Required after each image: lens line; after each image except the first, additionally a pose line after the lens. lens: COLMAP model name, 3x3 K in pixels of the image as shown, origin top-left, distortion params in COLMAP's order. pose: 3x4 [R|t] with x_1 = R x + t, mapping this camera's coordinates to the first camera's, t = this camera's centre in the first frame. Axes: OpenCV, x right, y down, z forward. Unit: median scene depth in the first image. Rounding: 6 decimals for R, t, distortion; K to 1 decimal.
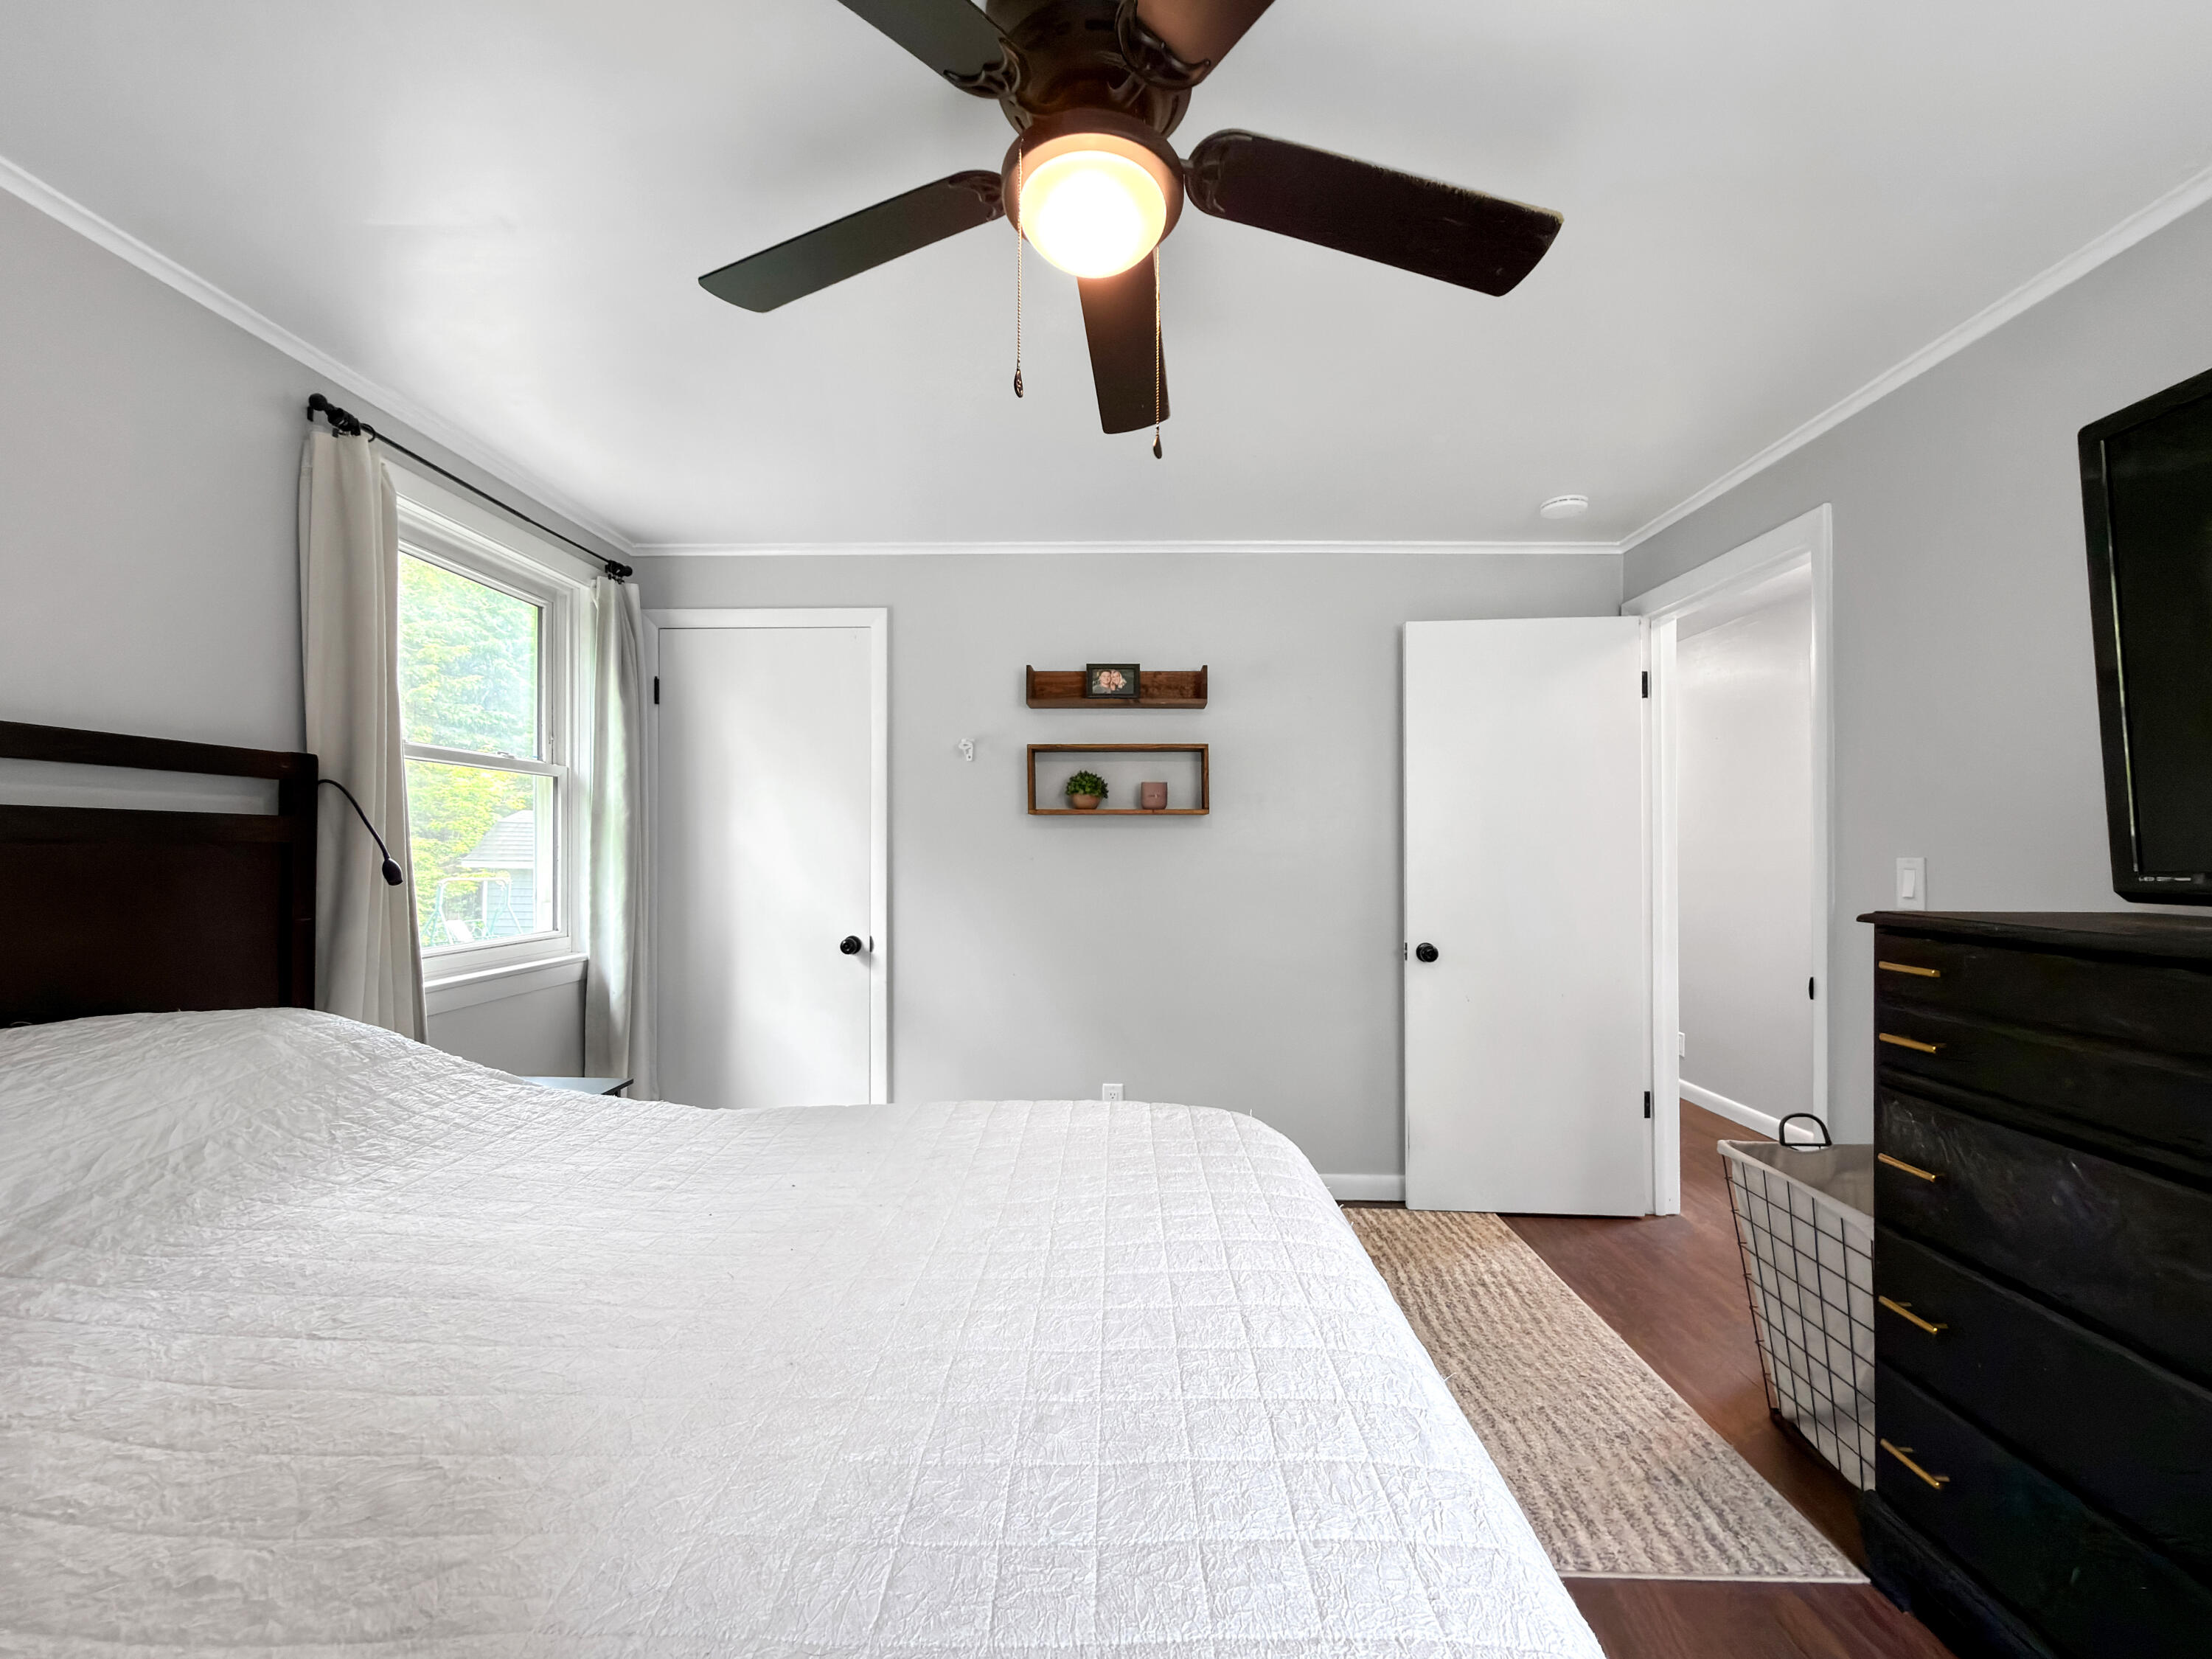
lens RADIAL K [[894.0, 0, 1097.1], [0, 894.0, 834.3], [0, 0, 1]] dist [-0.001487, 0.000612]
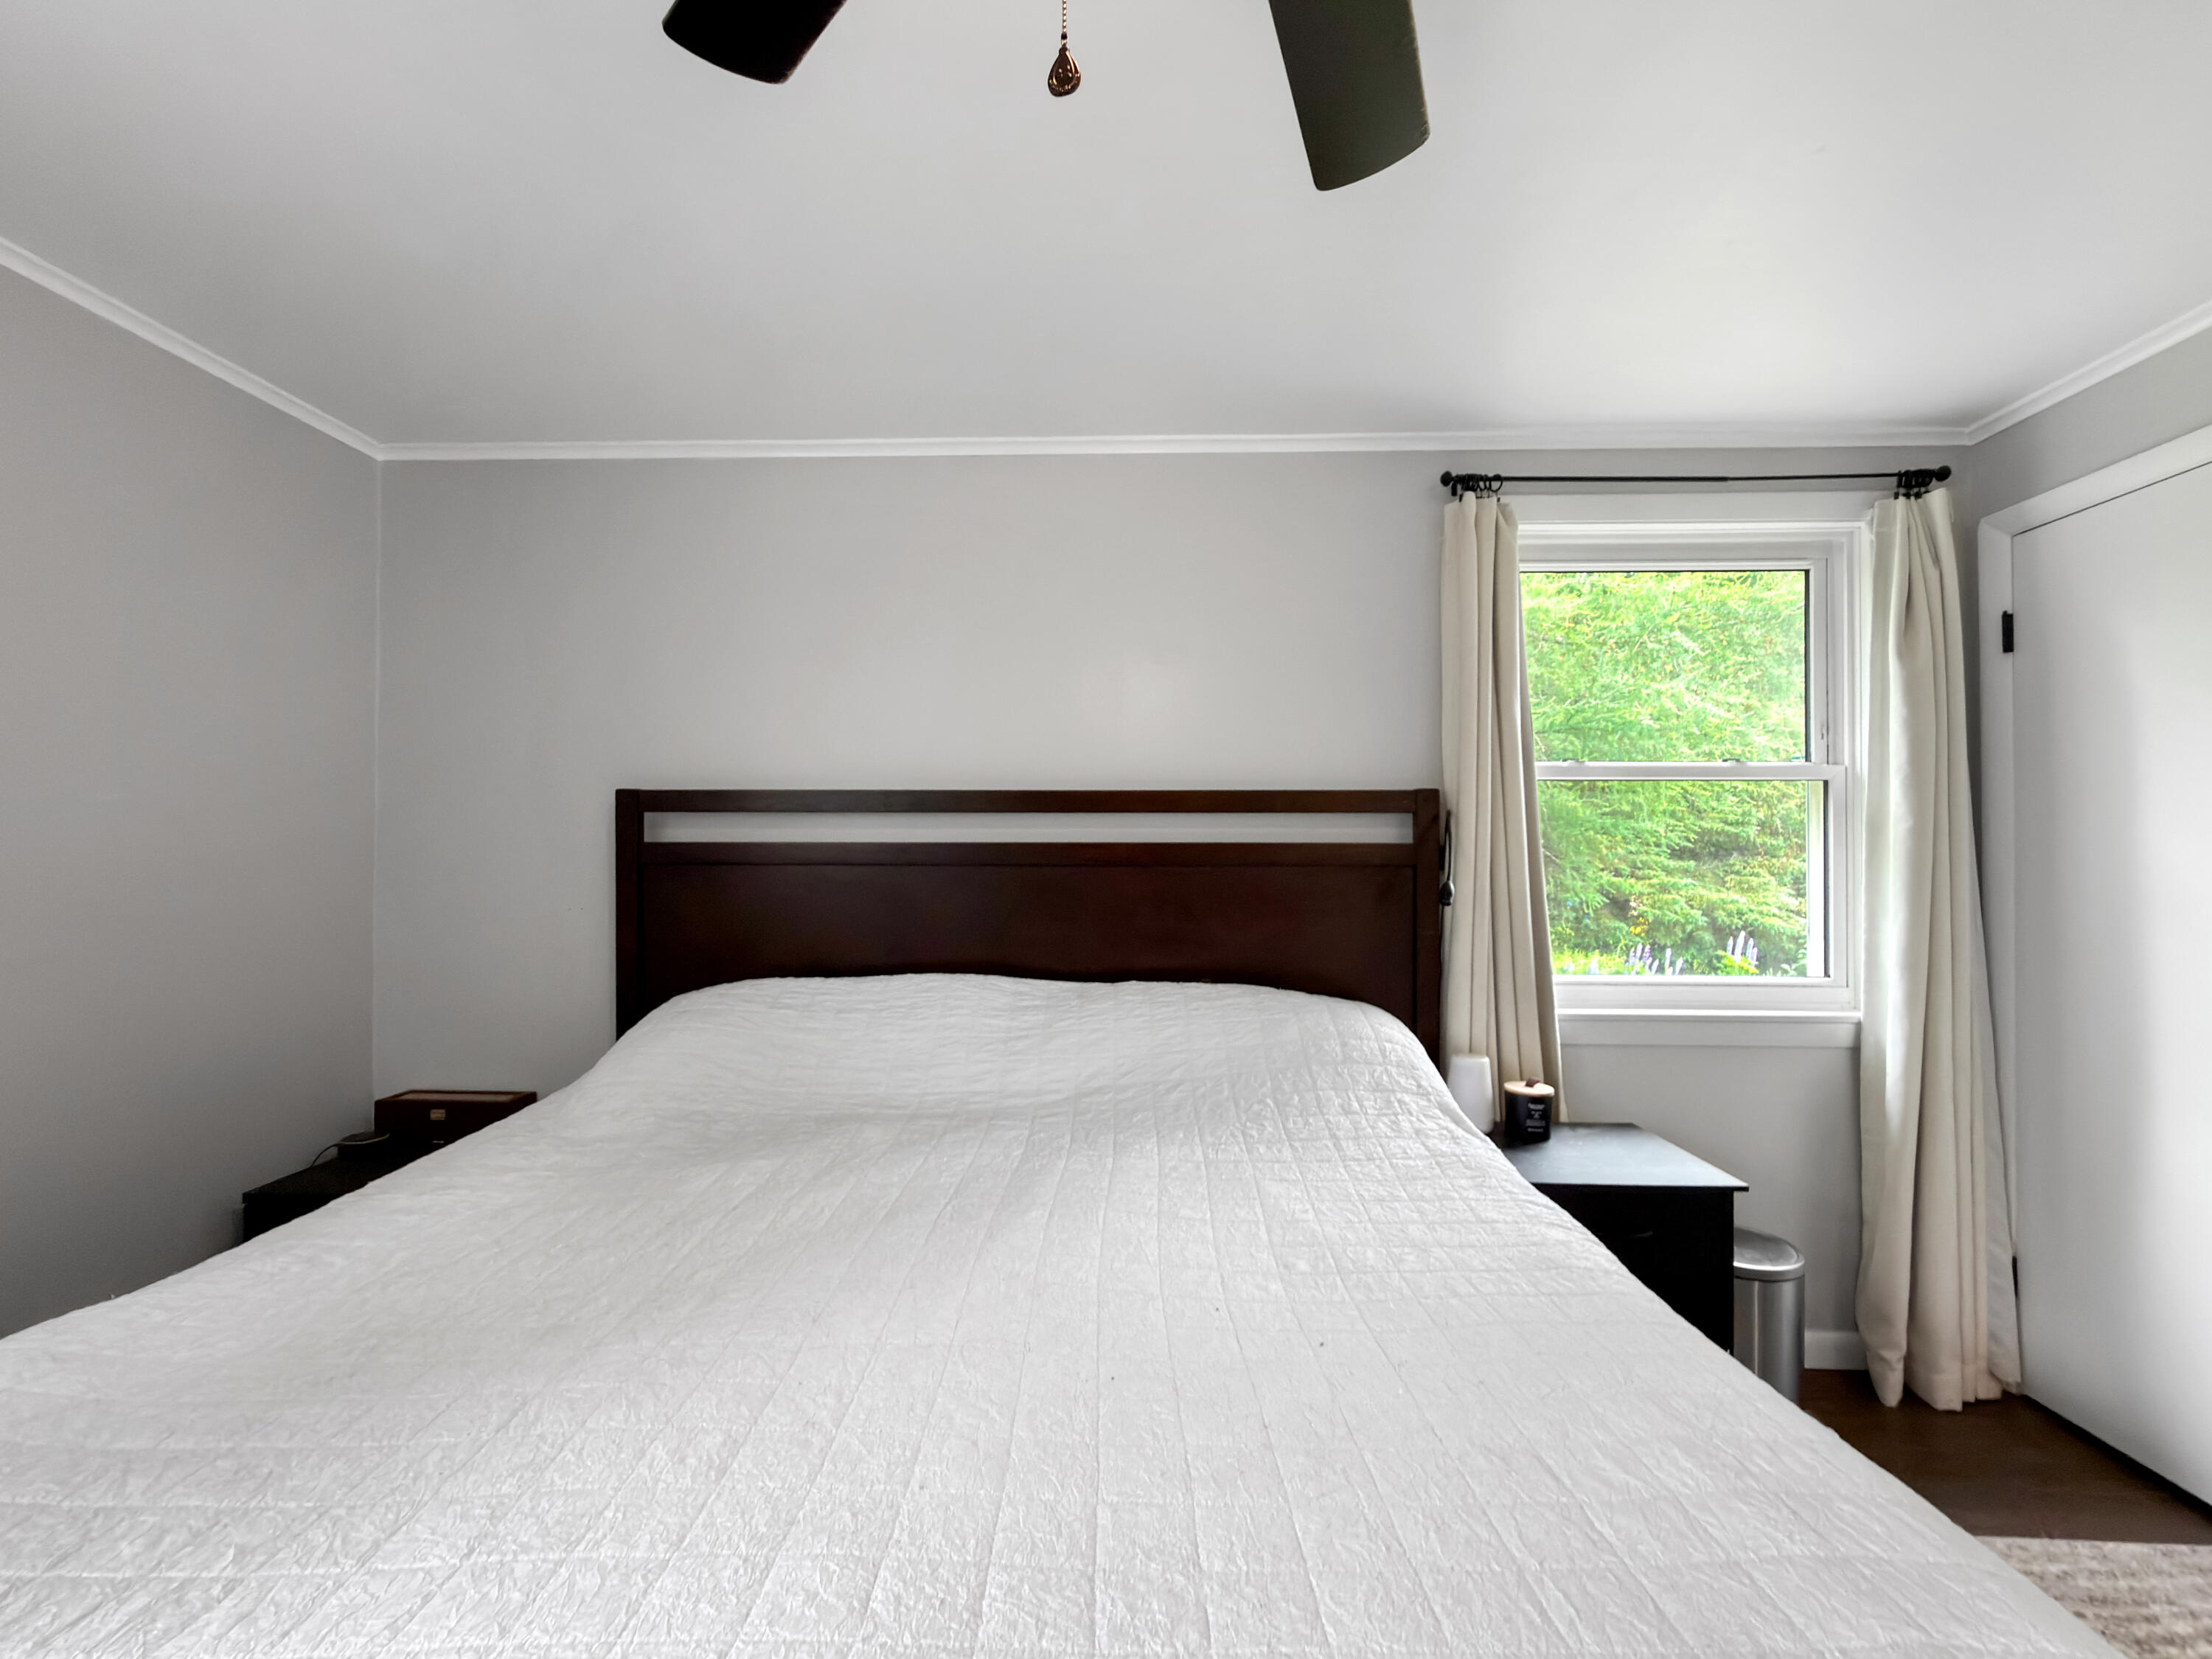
lens RADIAL K [[894.0, 0, 1096.4], [0, 894.0, 852.8], [0, 0, 1]] dist [-0.001487, 0.000612]
pose [[0.010867, -0.014713, -0.999833, 0.244118], [0.012737, 0.999813, -0.014575, 0.003020], [0.999860, -0.012576, 0.011052, 0.515527]]
